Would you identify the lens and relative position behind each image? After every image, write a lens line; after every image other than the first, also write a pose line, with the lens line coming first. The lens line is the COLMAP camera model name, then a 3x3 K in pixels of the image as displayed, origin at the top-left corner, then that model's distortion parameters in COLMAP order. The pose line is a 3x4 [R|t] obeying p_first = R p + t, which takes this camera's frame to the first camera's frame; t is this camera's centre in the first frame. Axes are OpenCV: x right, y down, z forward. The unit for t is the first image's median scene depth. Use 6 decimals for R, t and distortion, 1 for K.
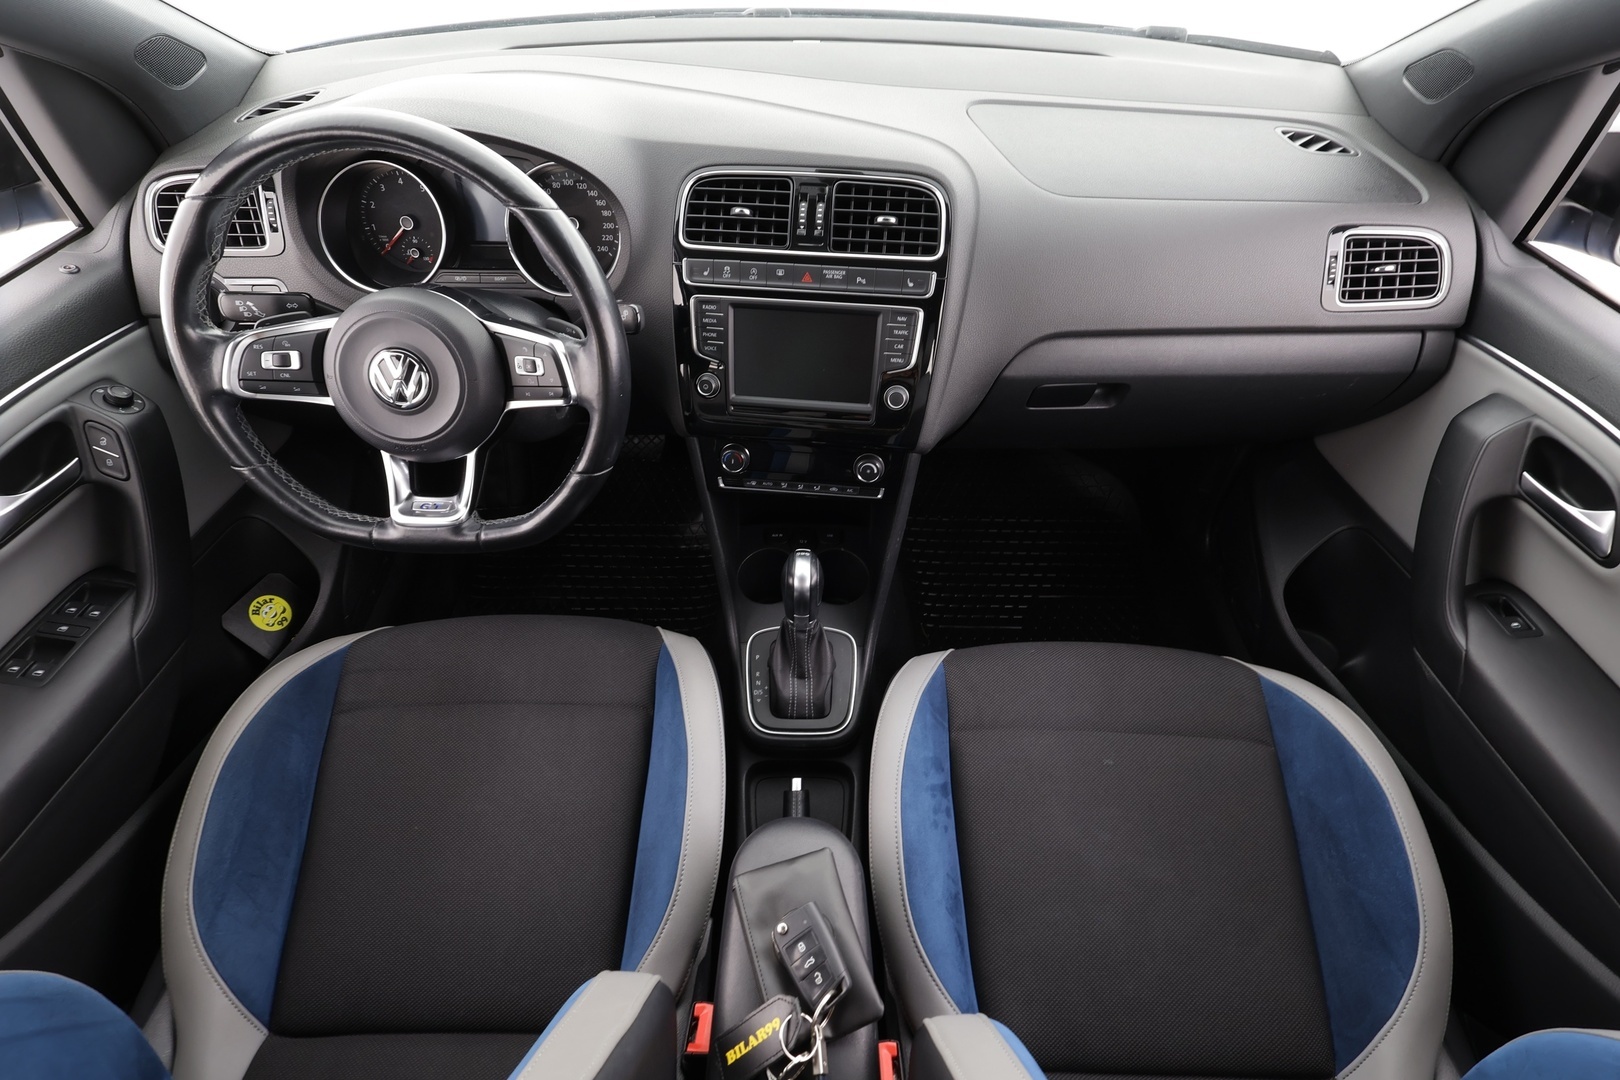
lens RADIAL K [[760.8, 0, 808.7], [0, 760.8, 539.5], [0, 0, 1]] dist [-0.006513, 0.003898]
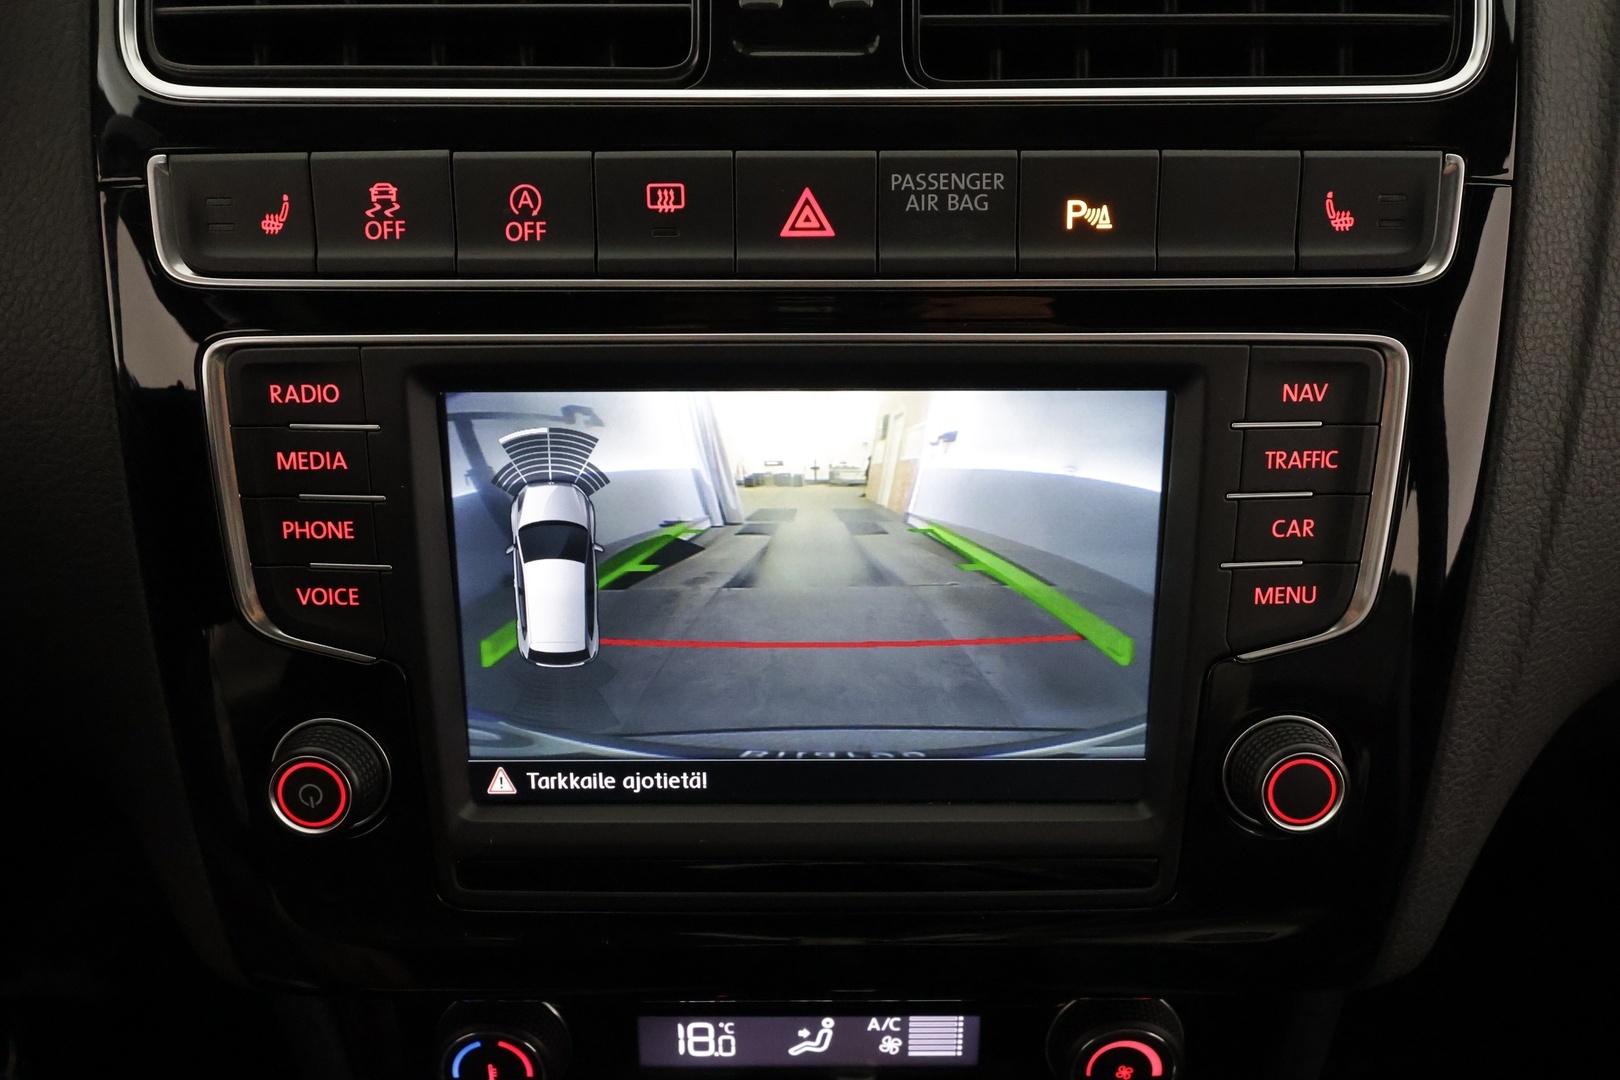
lens RADIAL K [[1301.7, 0, 807.0], [0, 1301.7, 544.3], [0, 0, 1]] dist [0.009001, 0.005295]
pose [[0.993350, -0.072265, 0.089625, -0.037629], [0.084575, 0.986220, -0.142185, -0.215094], [-0.078115, 0.148820, 0.985774, 0.685359]]
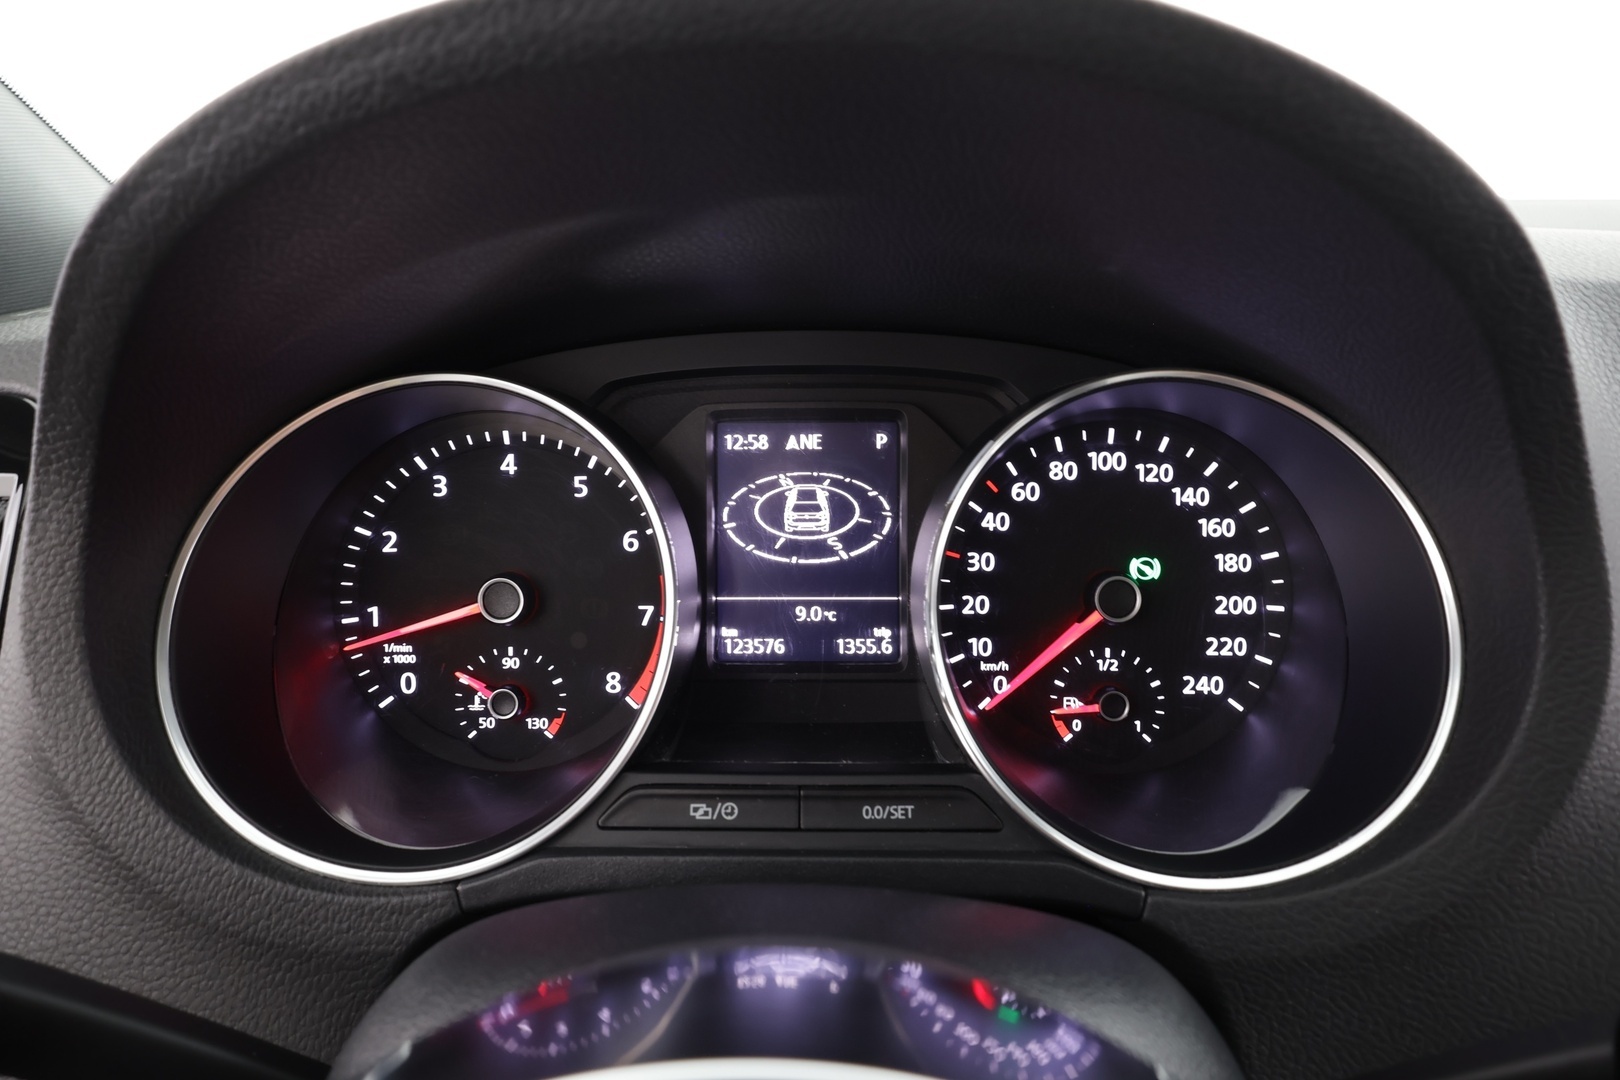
lens RADIAL K [[1055.6, 0, 809.5], [0, 1055.6, 544.6], [0, 0, 1]] dist [0.007750, -0.001554]
pose [[0.999783, -0.010417, -0.018055, -0.451236], [0.000709, 0.882648, -0.470035, -0.281126], [0.020833, 0.469920, 0.882463, 0.721032]]
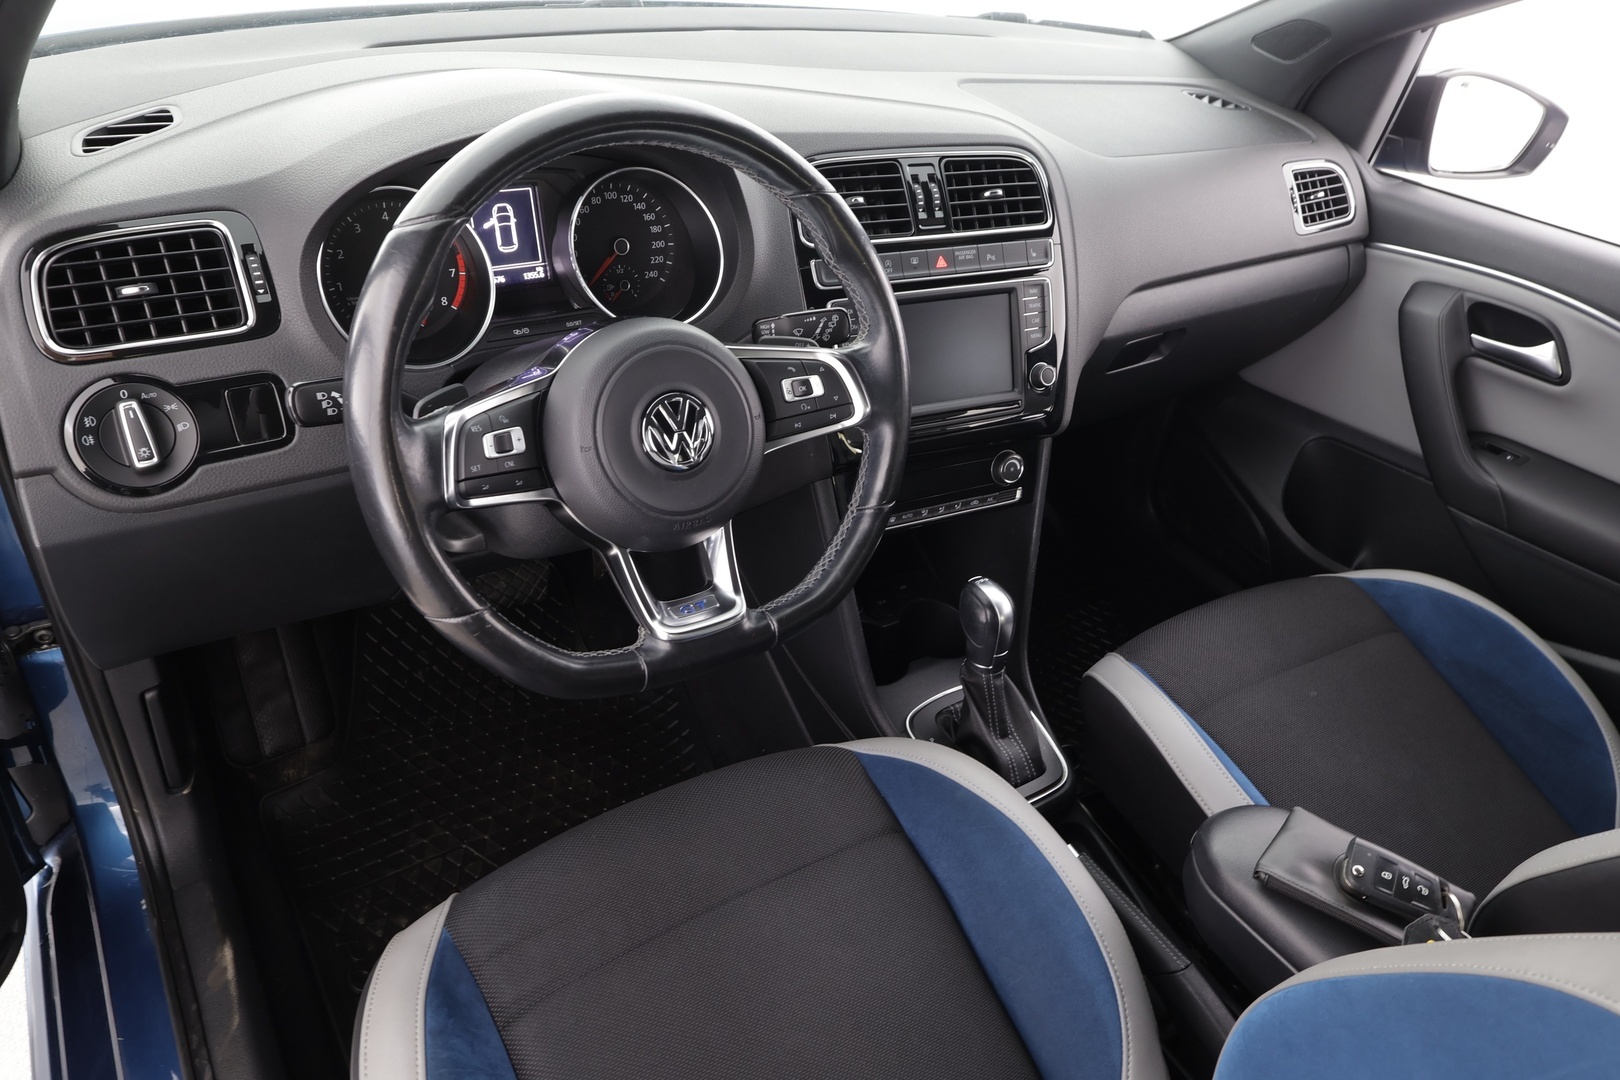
lens RADIAL K [[1142.4, 0, 821.6], [0, 1142.4, 537.5], [0, 0, 1]] dist [-0.003981, -0.004373]
pose [[0.826783, -0.244627, 0.506545, -0.871753], [0.331097, 0.939610, -0.086649, 0.027432], [-0.454758, 0.239356, 0.857849, -0.005759]]
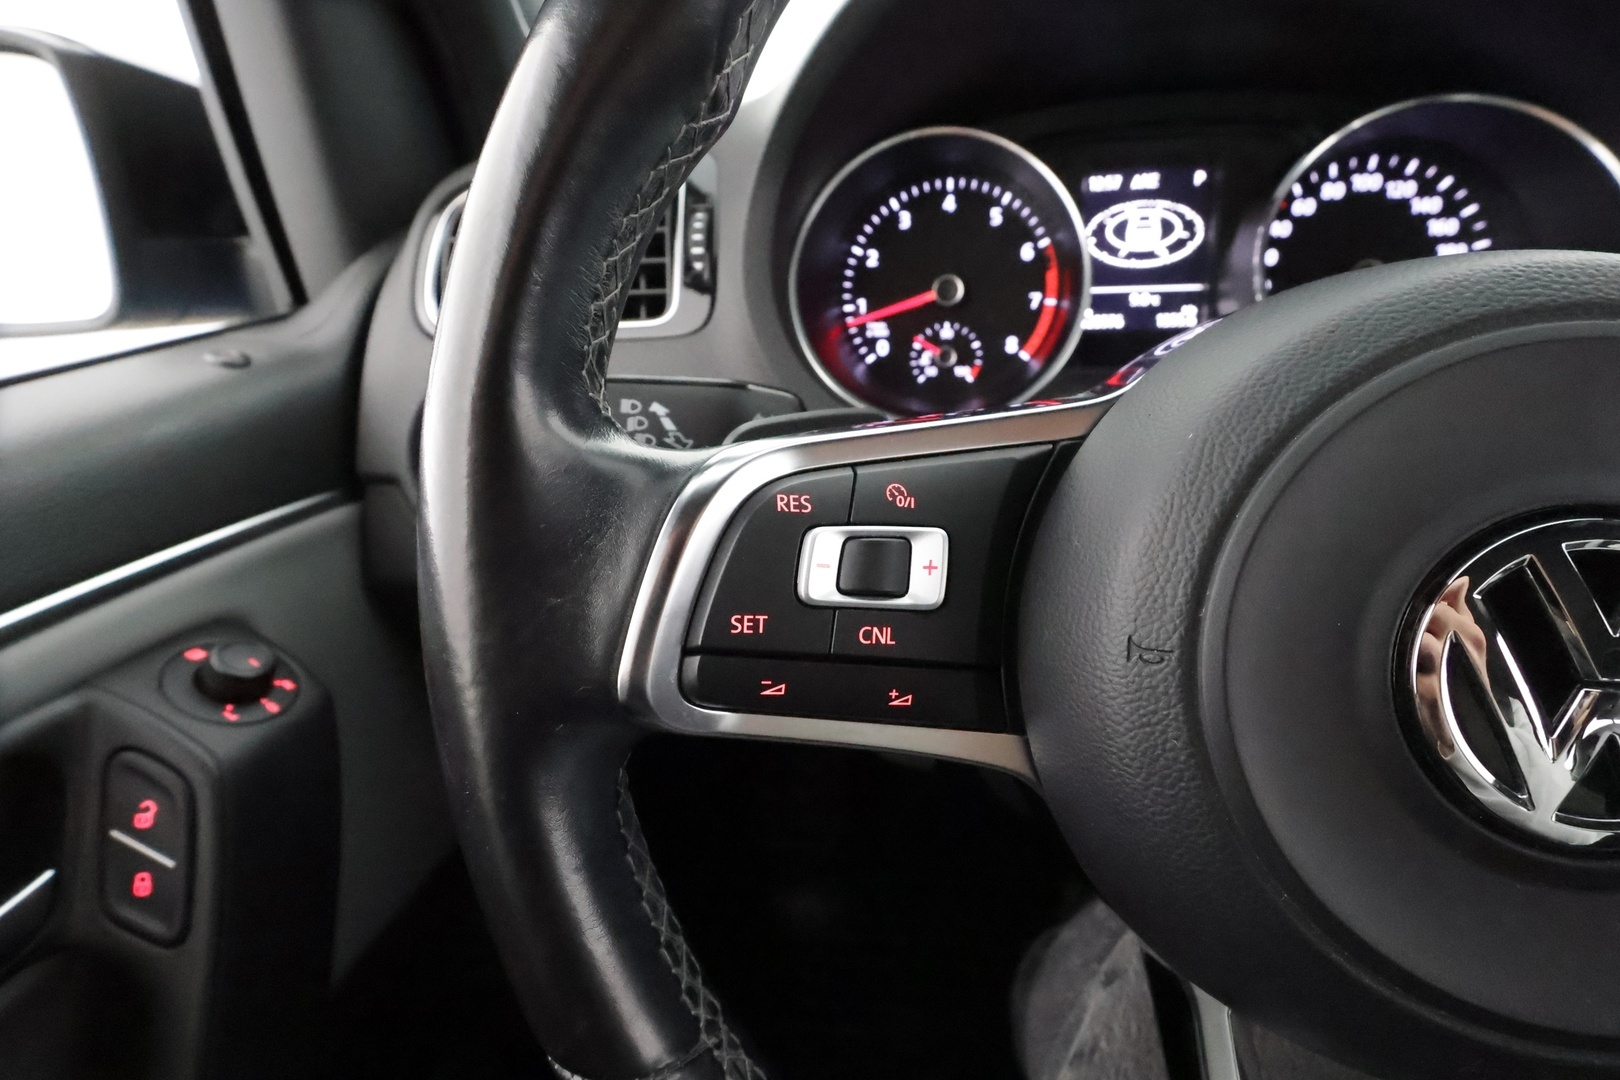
lens RADIAL K [[760.8, 0, 807.0], [0, 760.8, 536.3], [0, 0, 1]] dist [-0.006513, 0.003898]
pose [[0.987529, 0.010634, -0.157077, -0.590188], [-0.061576, 0.944327, -0.323195, -0.149593], [0.144895, 0.328837, 0.933205, 0.685410]]
